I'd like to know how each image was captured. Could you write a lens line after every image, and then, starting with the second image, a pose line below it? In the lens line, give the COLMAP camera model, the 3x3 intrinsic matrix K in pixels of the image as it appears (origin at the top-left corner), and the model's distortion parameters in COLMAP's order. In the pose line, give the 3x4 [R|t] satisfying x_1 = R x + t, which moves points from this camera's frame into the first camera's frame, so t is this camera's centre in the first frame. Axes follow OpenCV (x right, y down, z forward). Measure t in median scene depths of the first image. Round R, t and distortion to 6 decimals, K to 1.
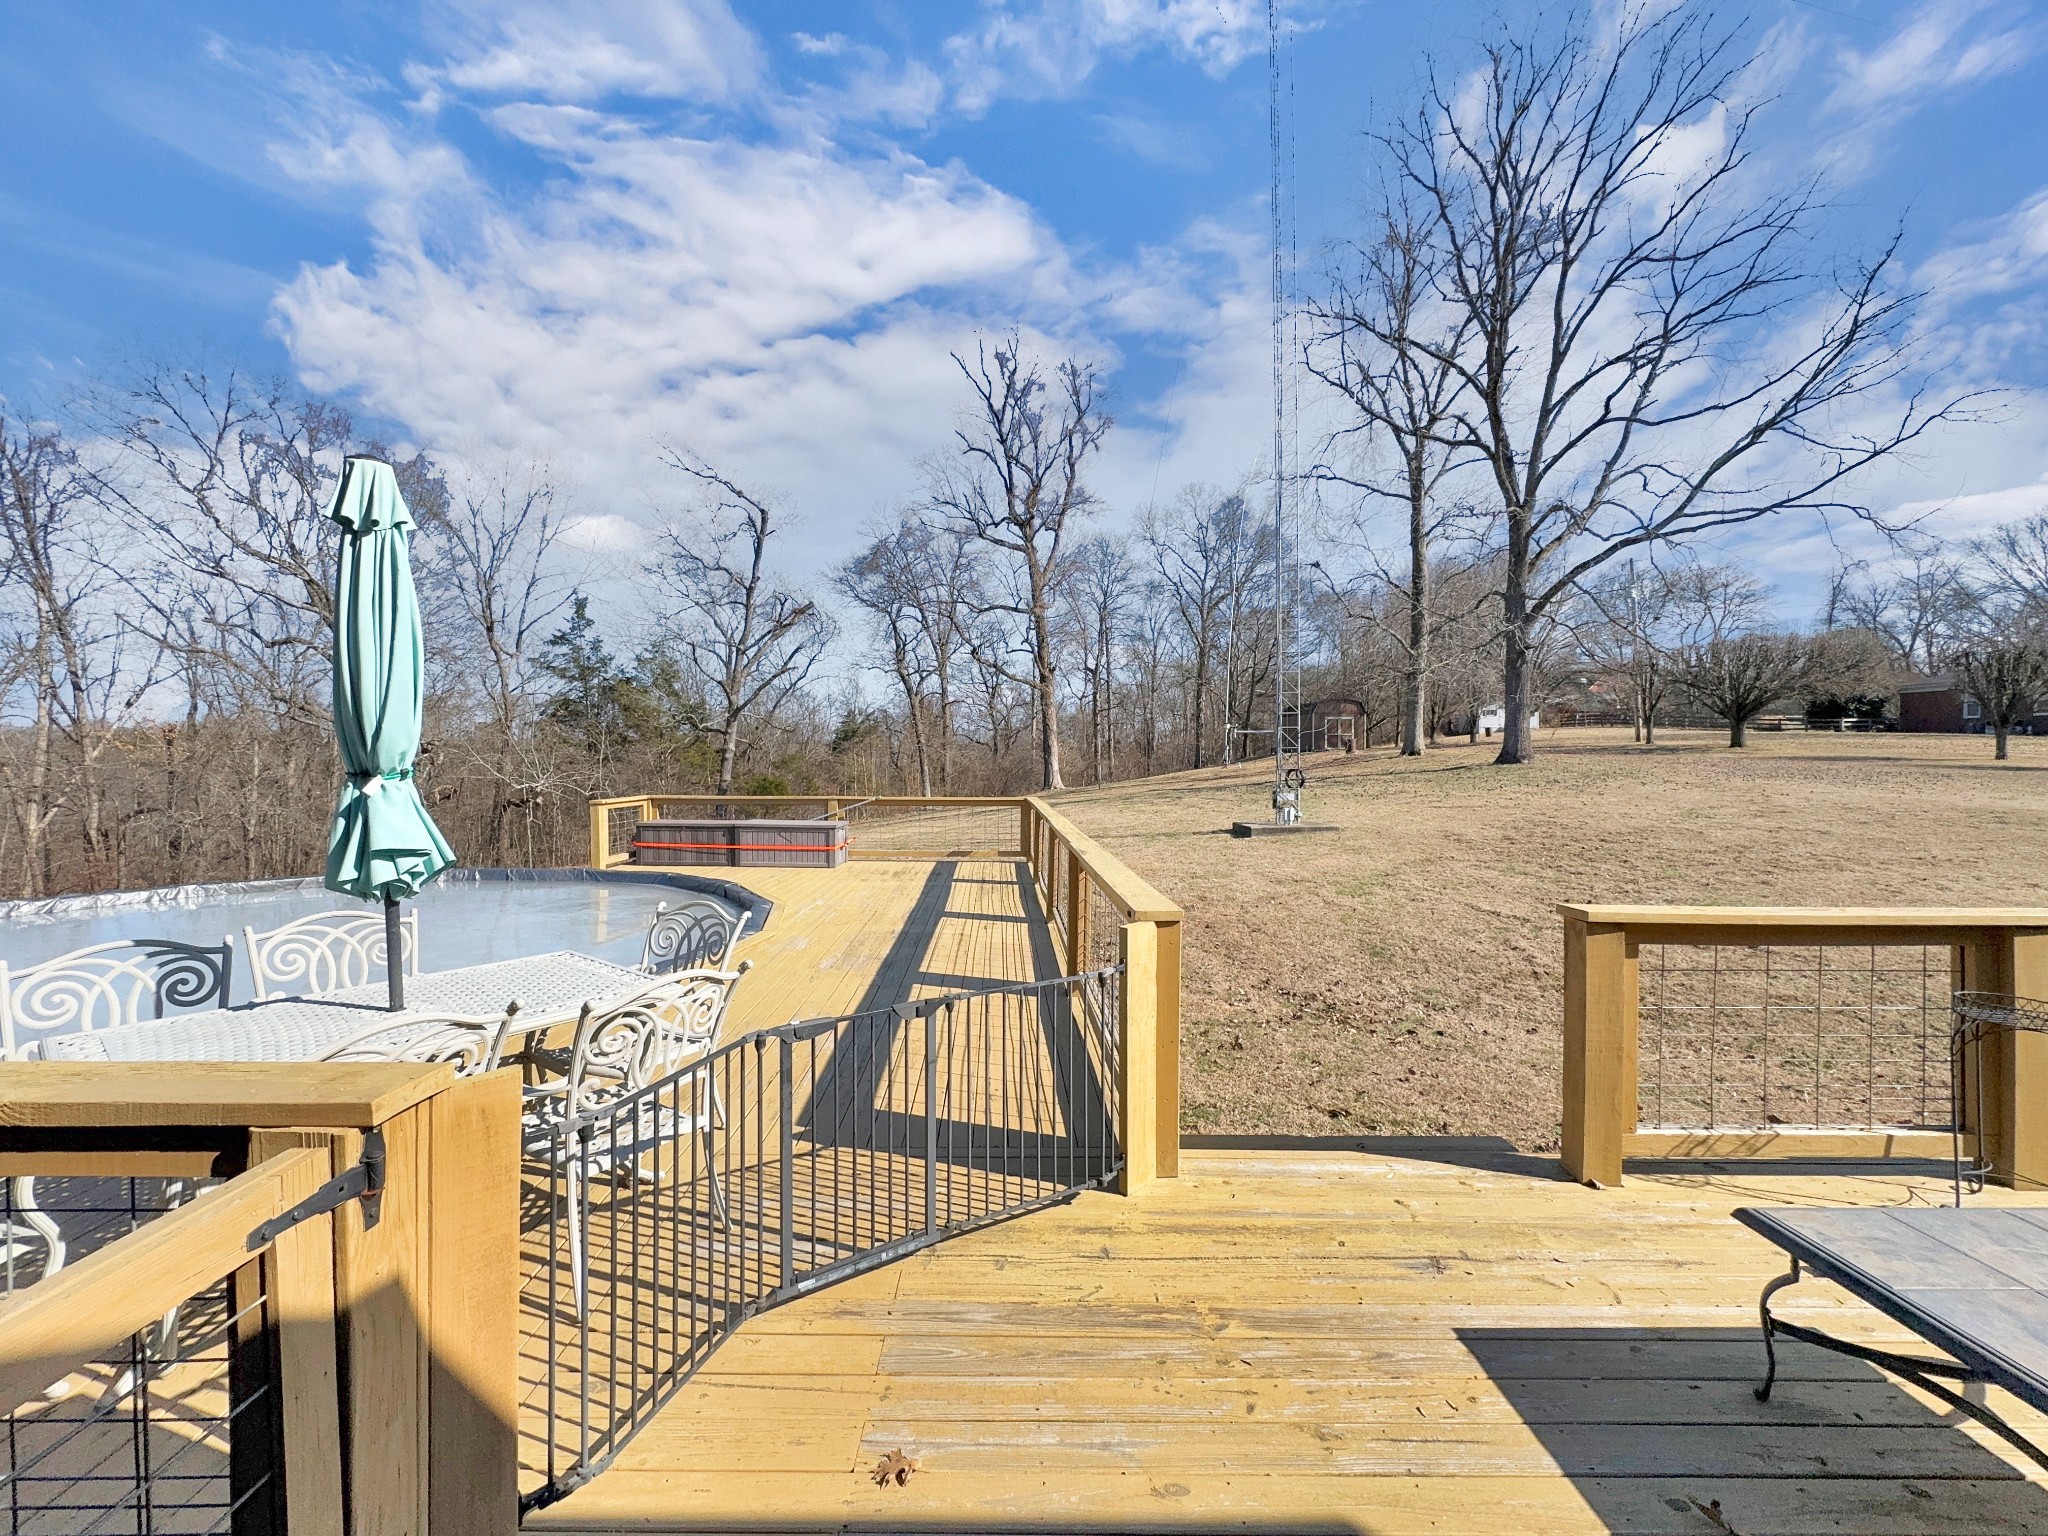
lens RADIAL K [[836.7, 0, 1015.6], [0, 836.7, 767.3], [0, 0, 1]] dist [-0.003239, 0.001159]
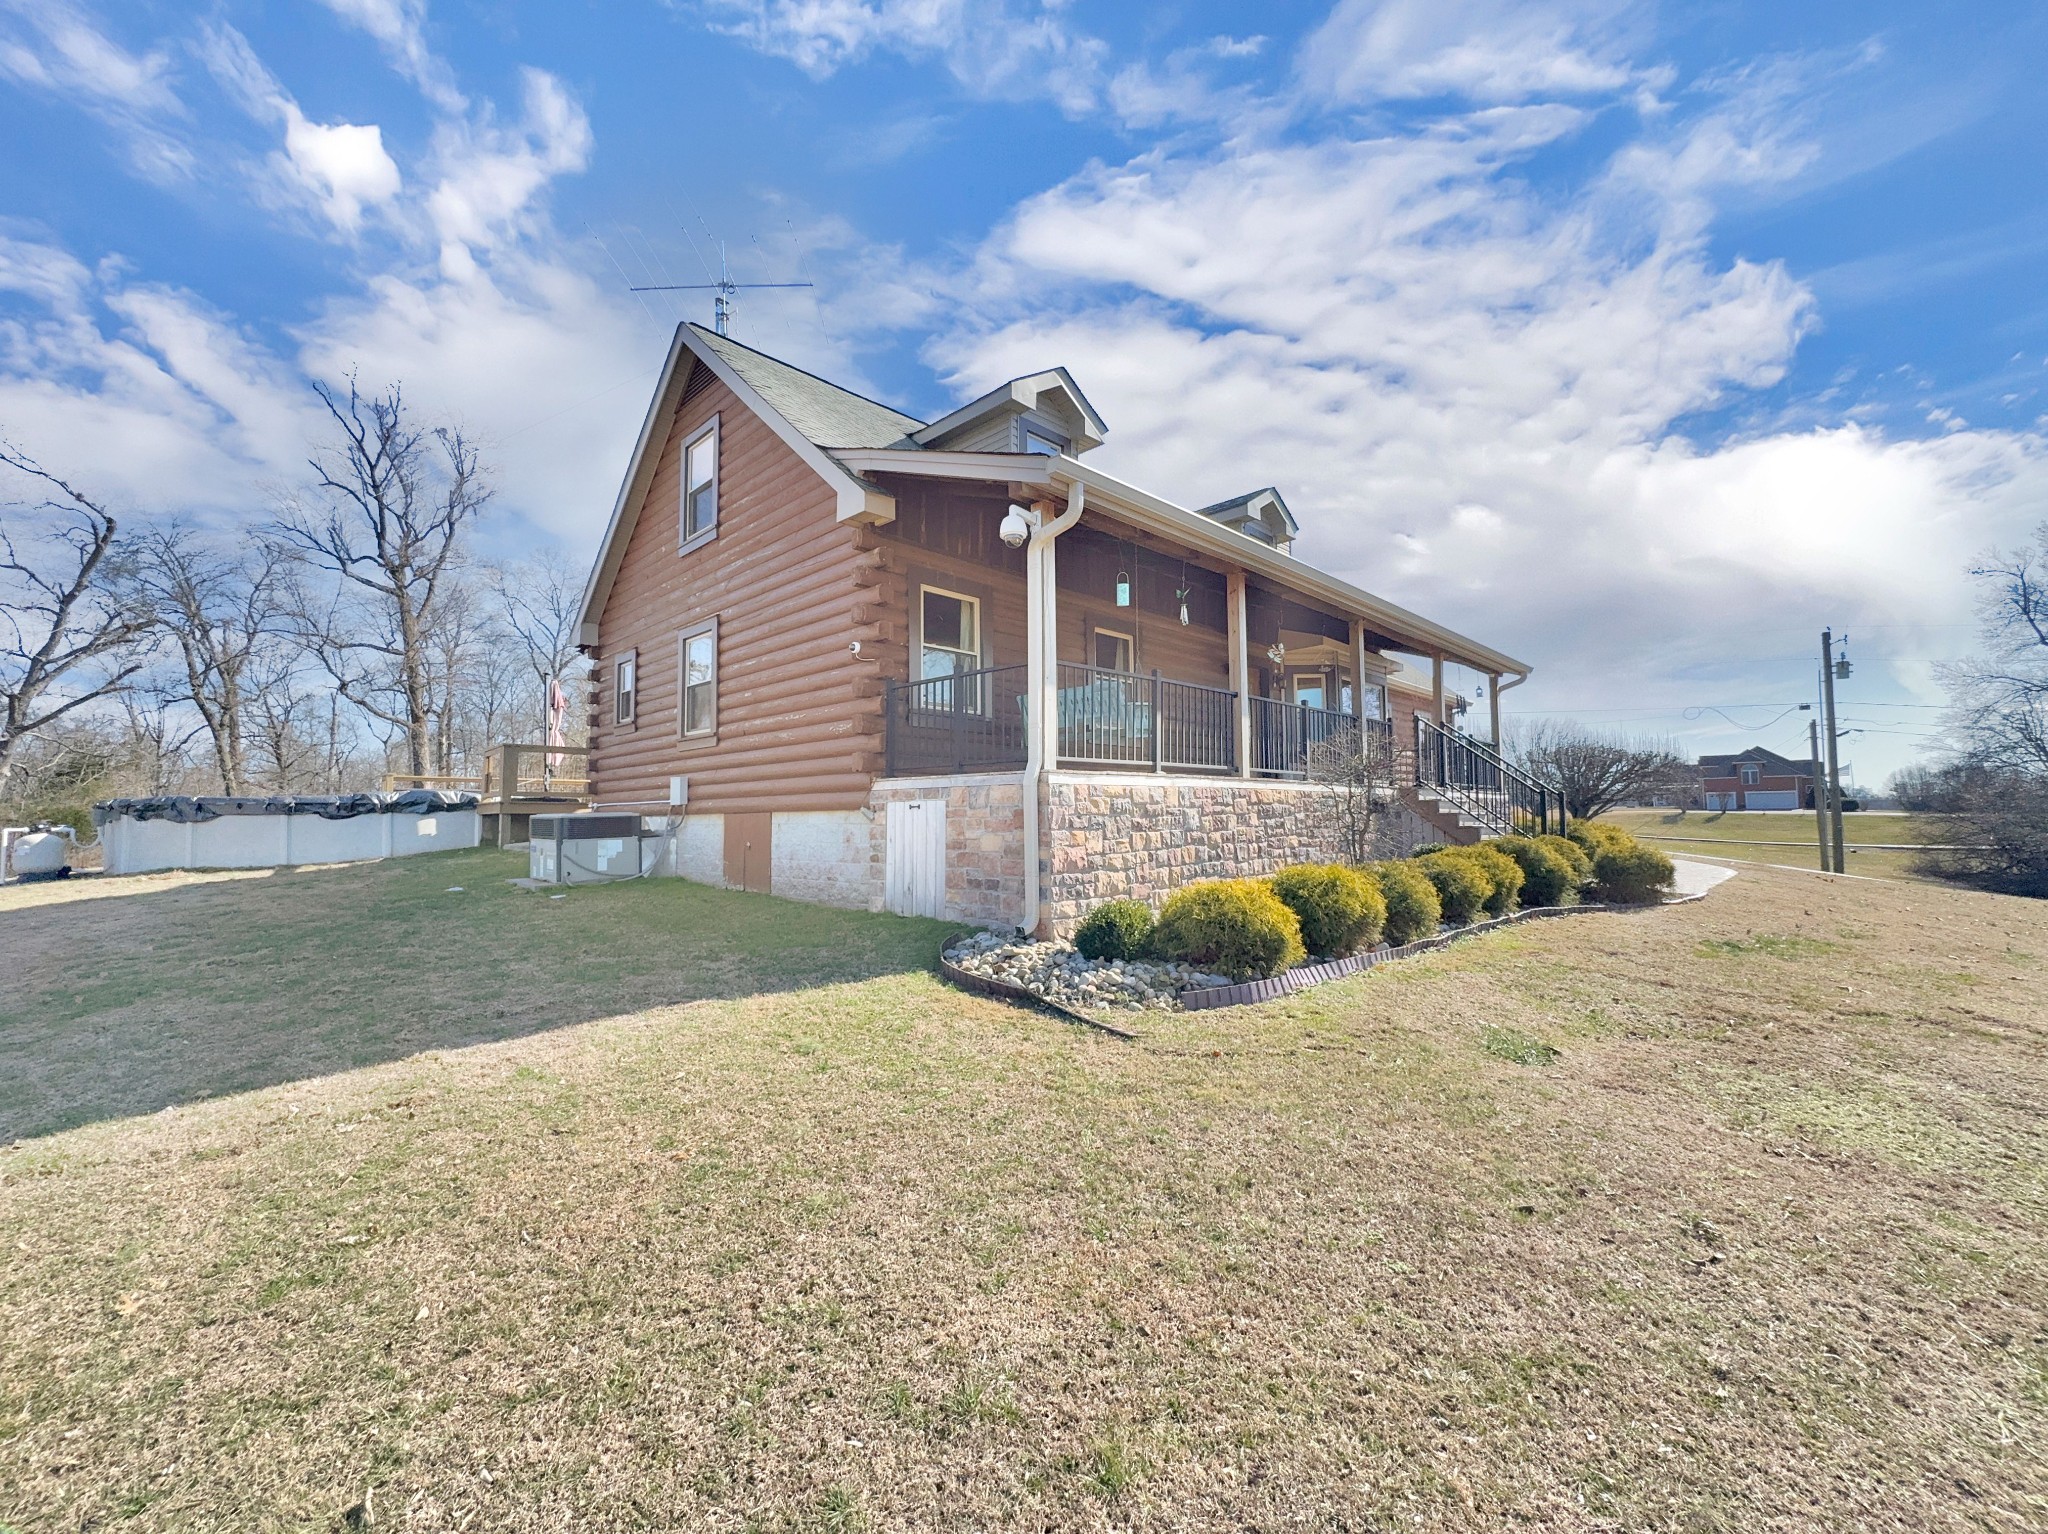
lens RADIAL K [[836.7, 0, 1024.6], [0, 836.7, 767.7], [0, 0, 1]] dist [-0.003239, 0.001159]
pose [[0.705357, 0.035360, 0.707970, -0.166868], [0.015795, 0.997723, -0.065568, 0.034491], [-0.708676, 0.057432, 0.703192, -0.265895]]
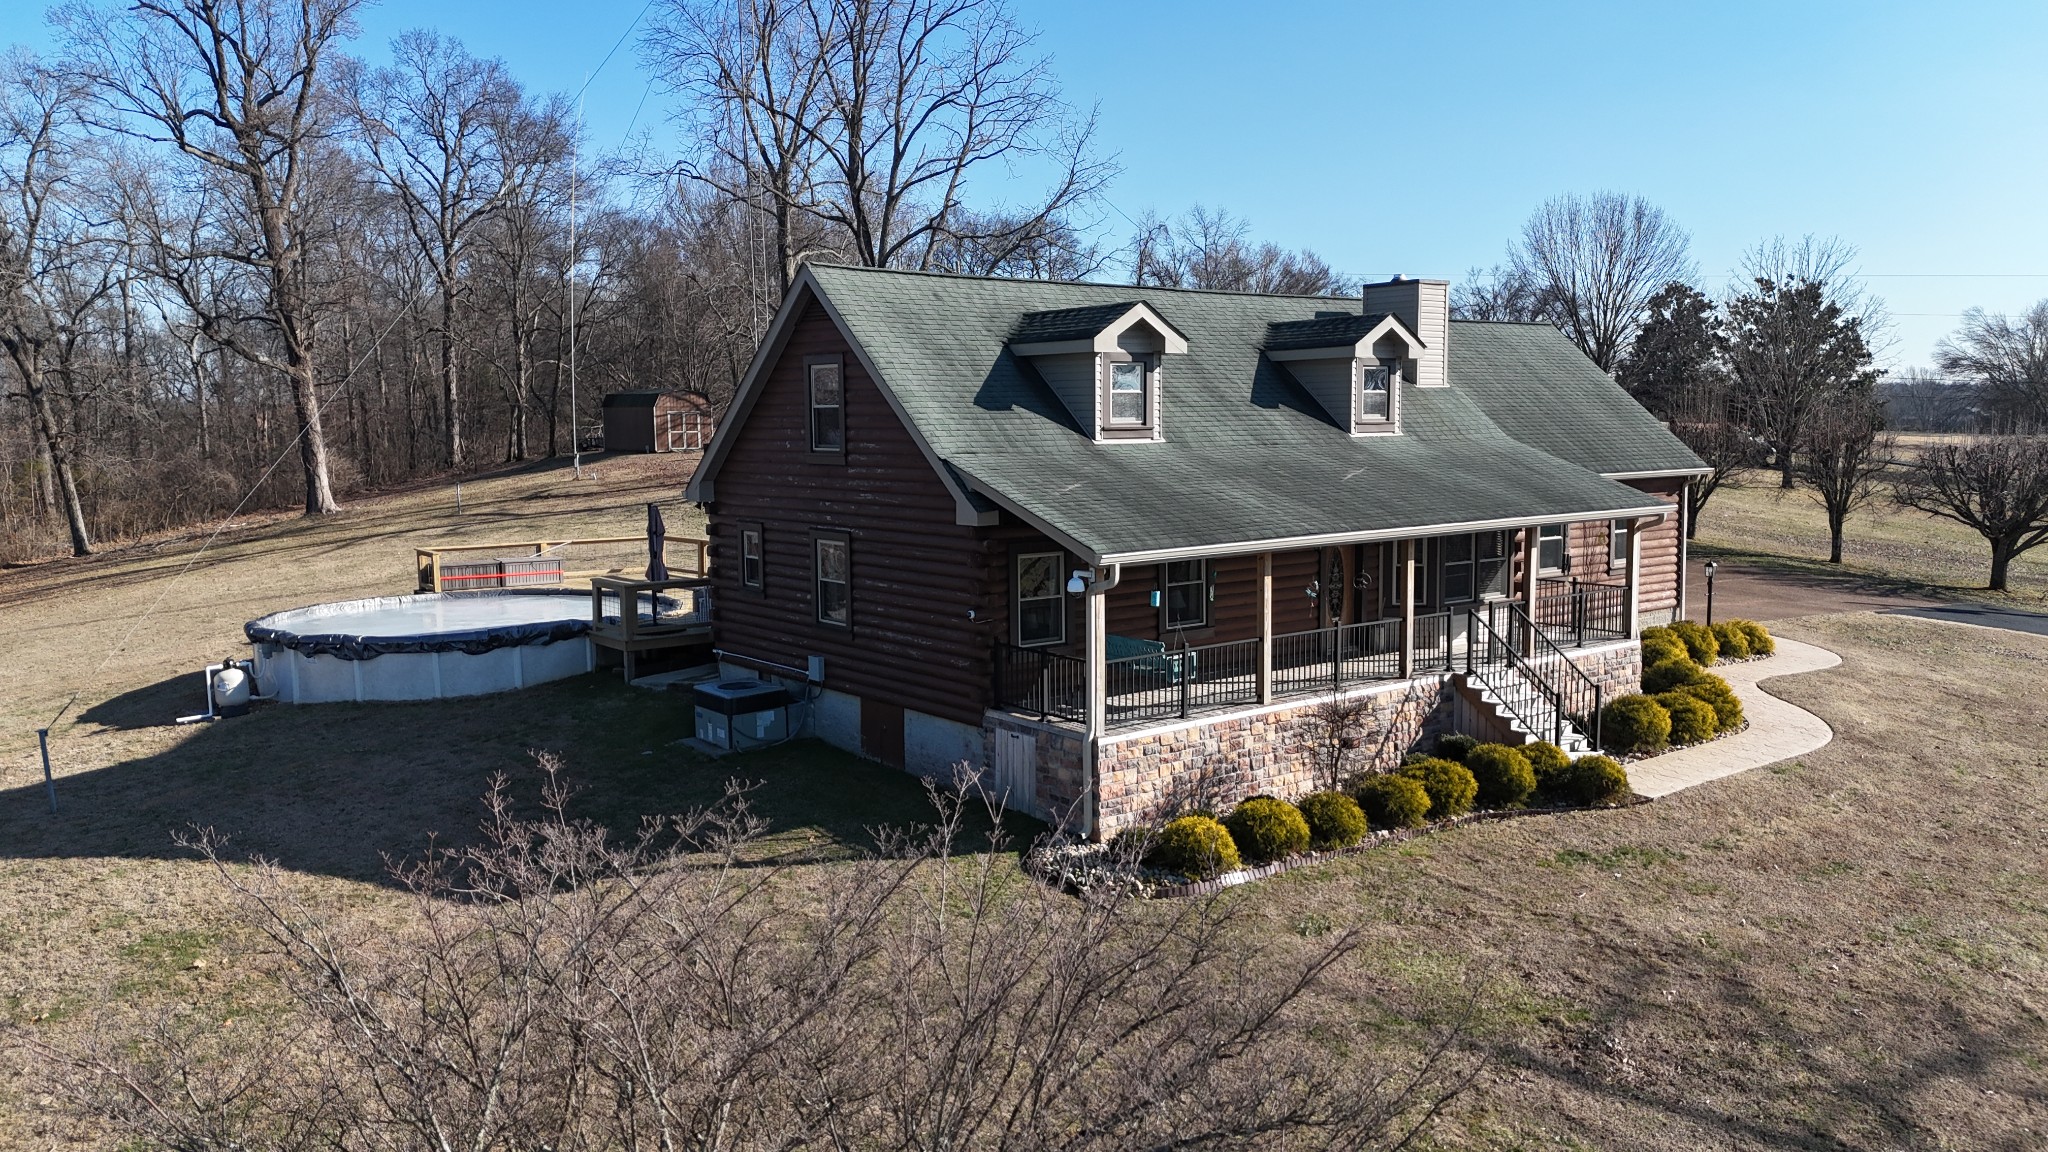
lens RADIAL K [[1508.3, 0, 1030.1], [0, 1508.3, 573.9], [0, 0, 1]] dist [0.066234, -0.046672]
pose [[0.785166, -0.073740, 0.614879, -0.294825], [0.017139, 0.995093, 0.097452, -0.040686], [-0.619048, -0.065978, 0.782577, -0.433727]]
